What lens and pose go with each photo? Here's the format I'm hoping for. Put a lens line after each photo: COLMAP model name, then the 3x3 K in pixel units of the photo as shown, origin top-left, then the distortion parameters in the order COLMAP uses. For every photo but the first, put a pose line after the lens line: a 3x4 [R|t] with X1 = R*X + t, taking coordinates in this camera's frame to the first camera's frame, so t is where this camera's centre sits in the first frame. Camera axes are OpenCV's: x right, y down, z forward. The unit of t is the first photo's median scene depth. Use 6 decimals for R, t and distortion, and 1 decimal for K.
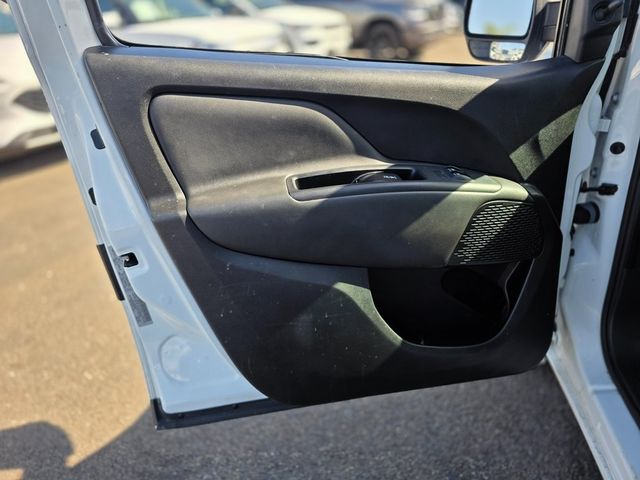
lens RADIAL K [[436.5, 0, 320.0], [0, 436.5, 240.0], [0, 0, 1]] dist [0.057350, -0.045202]
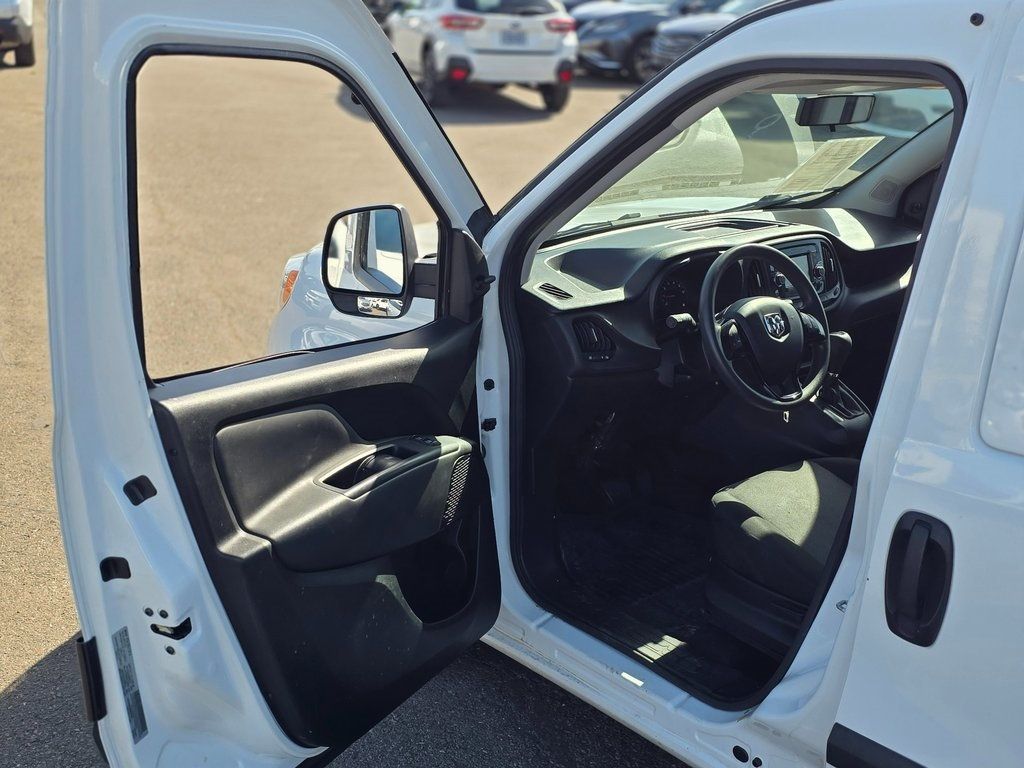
lens RADIAL K [[1226.5, 0, 512.0], [0, 1226.5, 384.0], [0, 0, 1]] dist [-0.003312, -0.002273]
pose [[0.619605, -0.181762, 0.763578, -1.677237], [0.305339, 0.952009, -0.021152, -0.149364], [-0.723089, 0.246256, 0.645369, -0.999691]]
